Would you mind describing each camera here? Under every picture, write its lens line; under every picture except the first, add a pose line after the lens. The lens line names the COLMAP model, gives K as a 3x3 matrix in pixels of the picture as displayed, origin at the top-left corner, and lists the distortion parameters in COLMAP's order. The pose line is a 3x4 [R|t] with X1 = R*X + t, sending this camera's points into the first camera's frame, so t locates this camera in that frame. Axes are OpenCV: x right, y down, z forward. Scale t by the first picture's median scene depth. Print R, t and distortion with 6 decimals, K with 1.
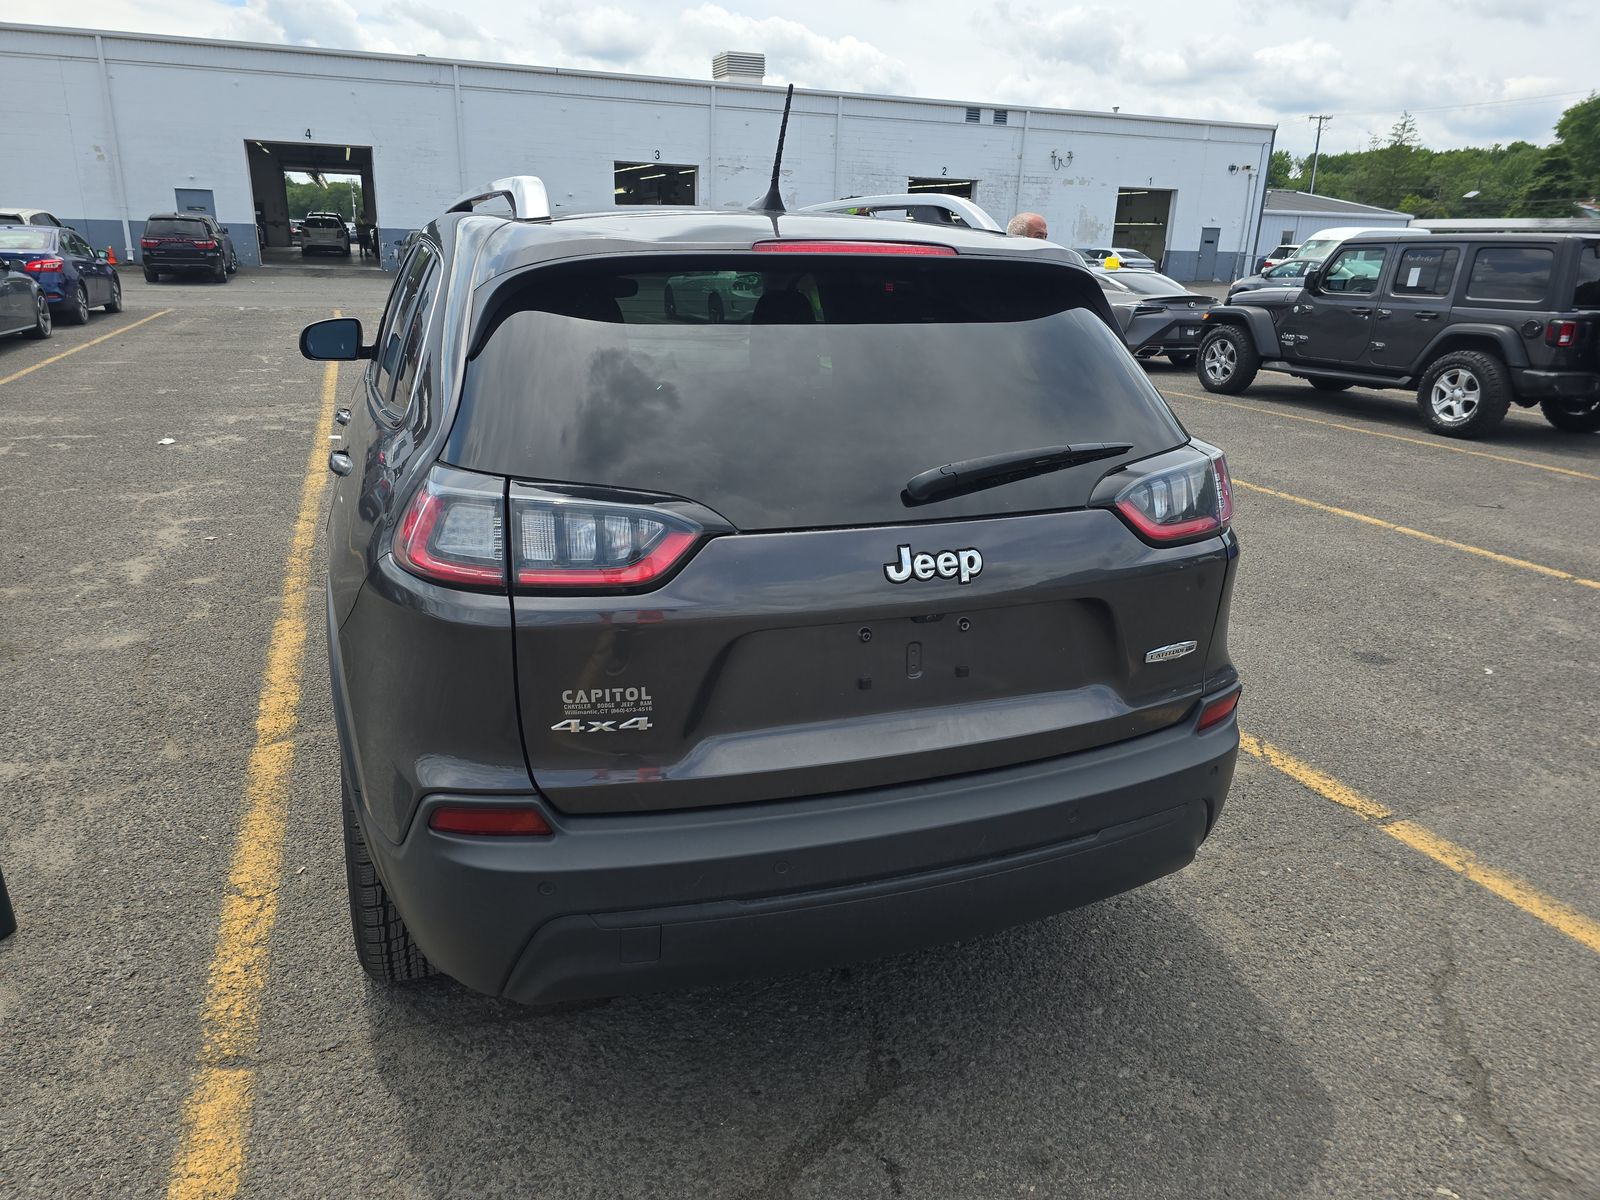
lens RADIAL K [[1105.7, 0, 774.2], [0, 1105.7, 557.8], [0, 0, 1]] dist [0.047395, -0.046226]
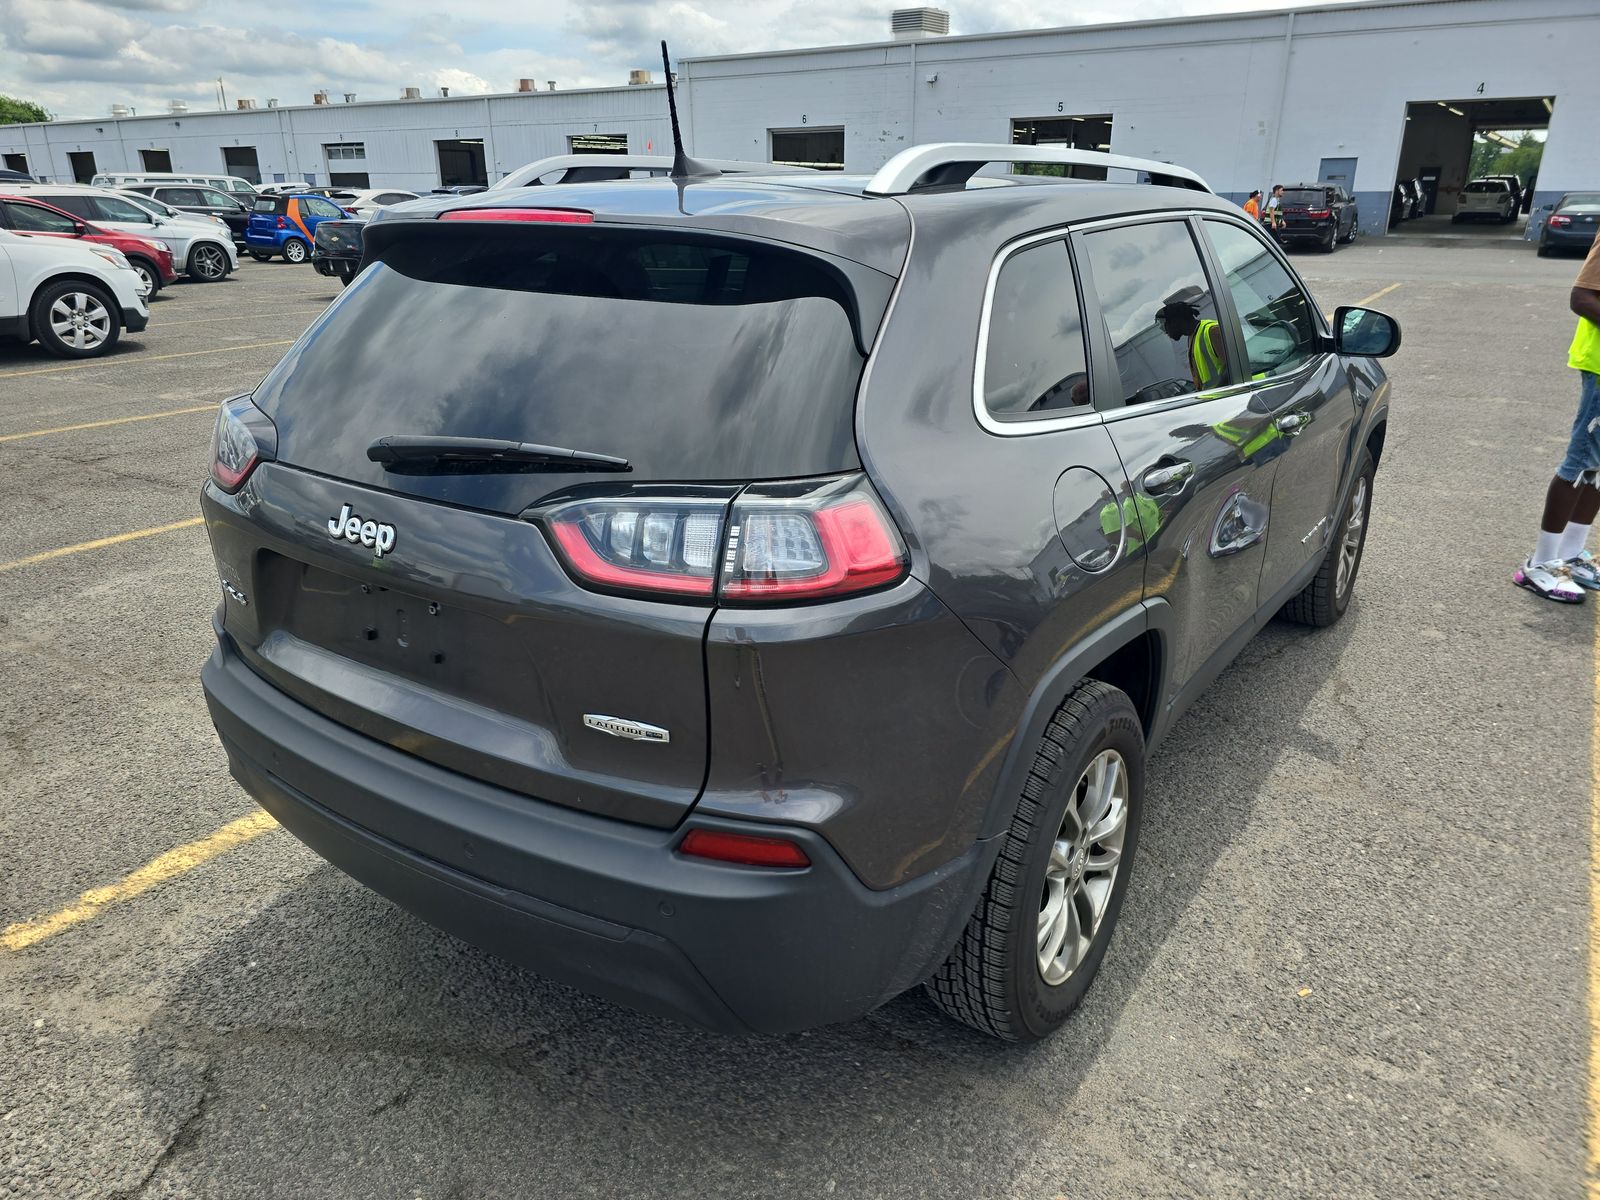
lens RADIAL K [[1105.7, 0, 786.3], [0, 1105.7, 563.7], [0, 0, 1]] dist [0.047395, -0.046226]
pose [[0.567841, 0.236609, -0.788399, 1.029779], [-0.212798, 0.967434, 0.137073, -0.163029], [0.795156, 0.089935, 0.599699, 0.618959]]
